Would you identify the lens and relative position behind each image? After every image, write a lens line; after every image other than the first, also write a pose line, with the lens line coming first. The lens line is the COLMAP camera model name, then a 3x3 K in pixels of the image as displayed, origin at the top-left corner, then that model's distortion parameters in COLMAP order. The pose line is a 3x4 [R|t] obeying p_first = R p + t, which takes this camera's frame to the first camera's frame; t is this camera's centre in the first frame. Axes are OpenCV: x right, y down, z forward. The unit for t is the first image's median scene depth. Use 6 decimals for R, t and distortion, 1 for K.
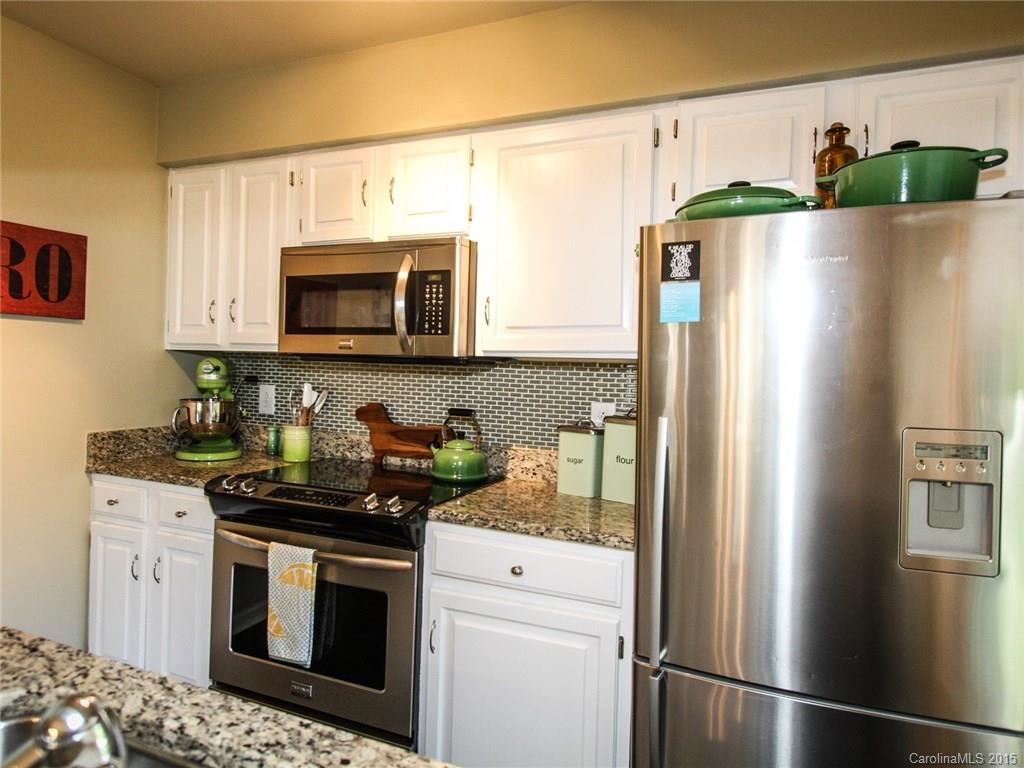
lens RADIAL K [[648.9, 0, 489.9], [0, 648.9, 368.7], [0, 0, 1]] dist [-0.006201, -0.001999]
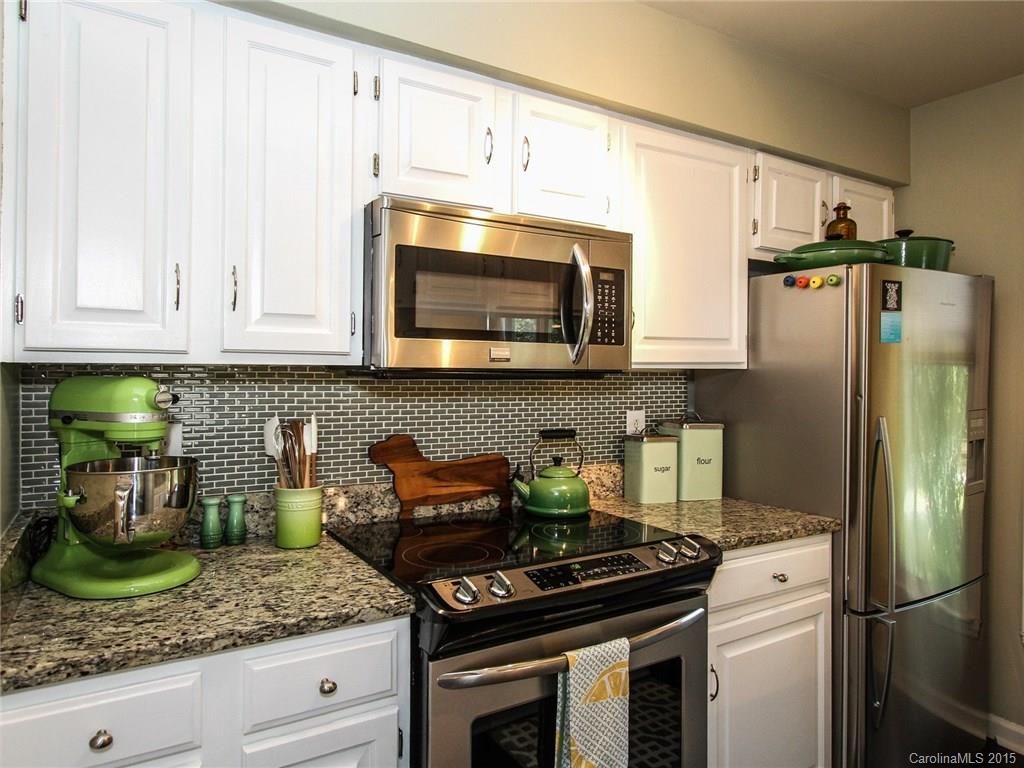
lens RADIAL K [[648.9, 0, 508.8], [0, 648.9, 370.3], [0, 0, 1]] dist [-0.006201, -0.001999]
pose [[0.579694, -0.021070, 0.814562, -0.842115], [0.014673, 0.999773, 0.015419, -0.033165], [-0.814702, 0.003014, 0.579872, 0.609649]]
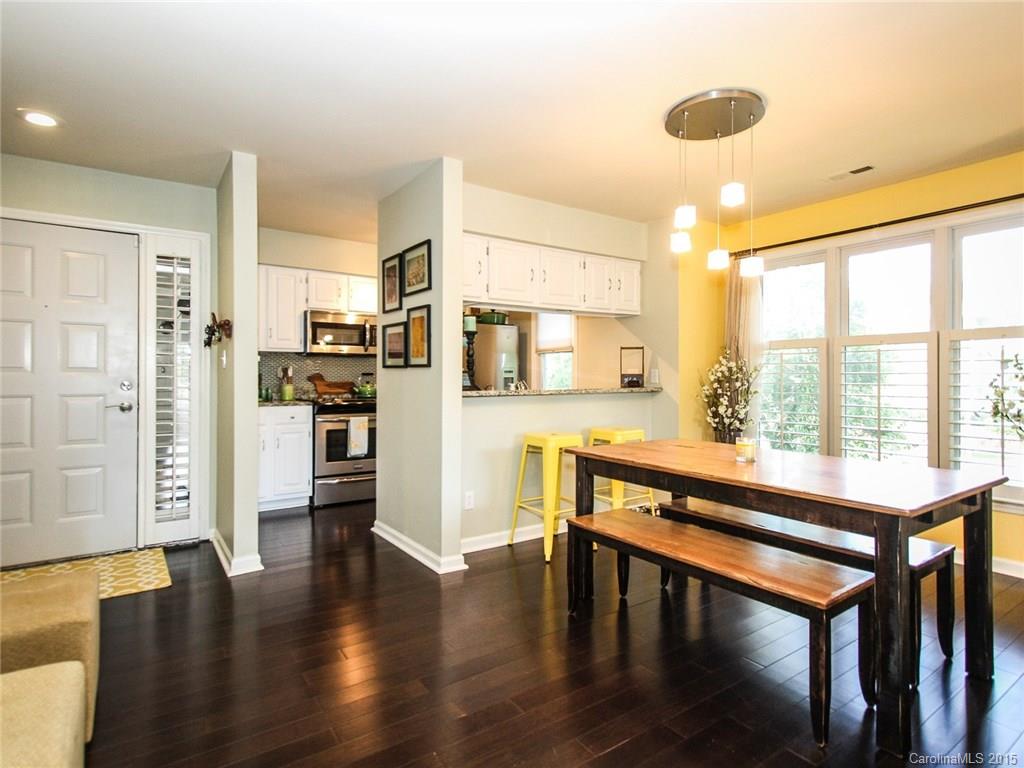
lens RADIAL K [[540.2, 0, 500.8], [0, 540.2, 372.8], [0, 0, 1]] dist [0.003000, 0.002245]
pose [[0.535466, -0.022717, 0.844251, -1.862482], [0.019933, 0.999700, 0.014257, 0.043710], [-0.844322, 0.009195, 0.535758, -0.804108]]
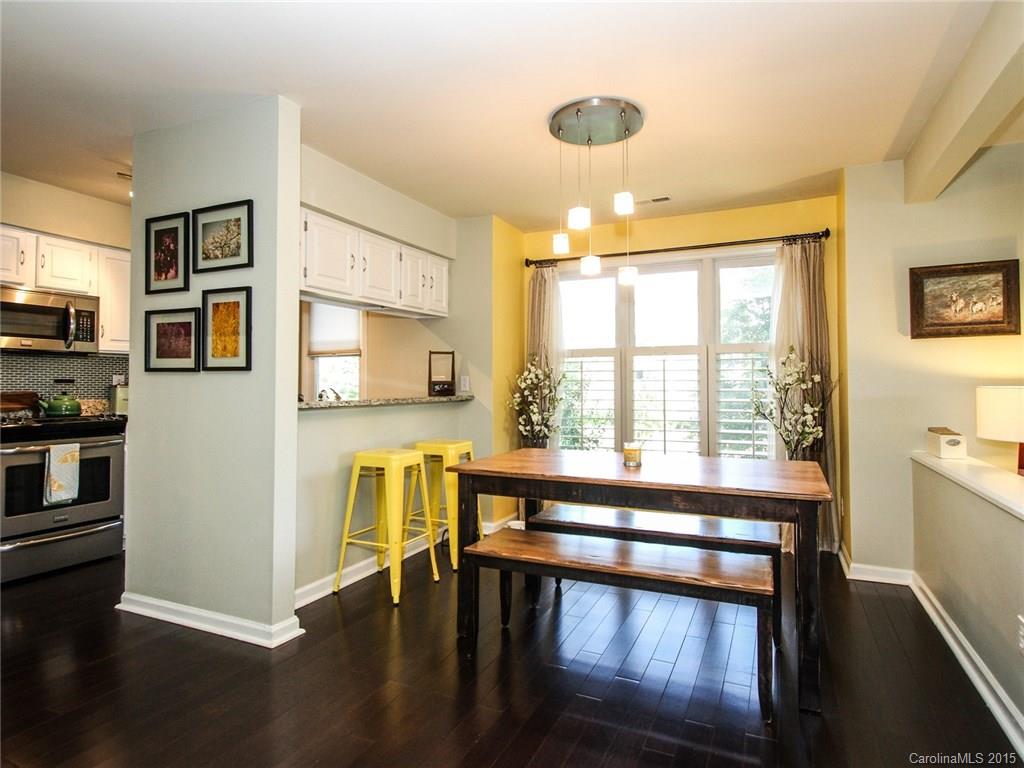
lens RADIAL K [[586.2, 0, 500.6], [0, 586.2, 370.7], [0, 0, 1]] dist [-0.001301, 0.001531]
pose [[0.033819, -0.003361, 0.999422, -1.893126], [0.009050, 0.999954, 0.003057, 0.046959], [-0.999387, 0.008942, 0.033847, -0.382635]]
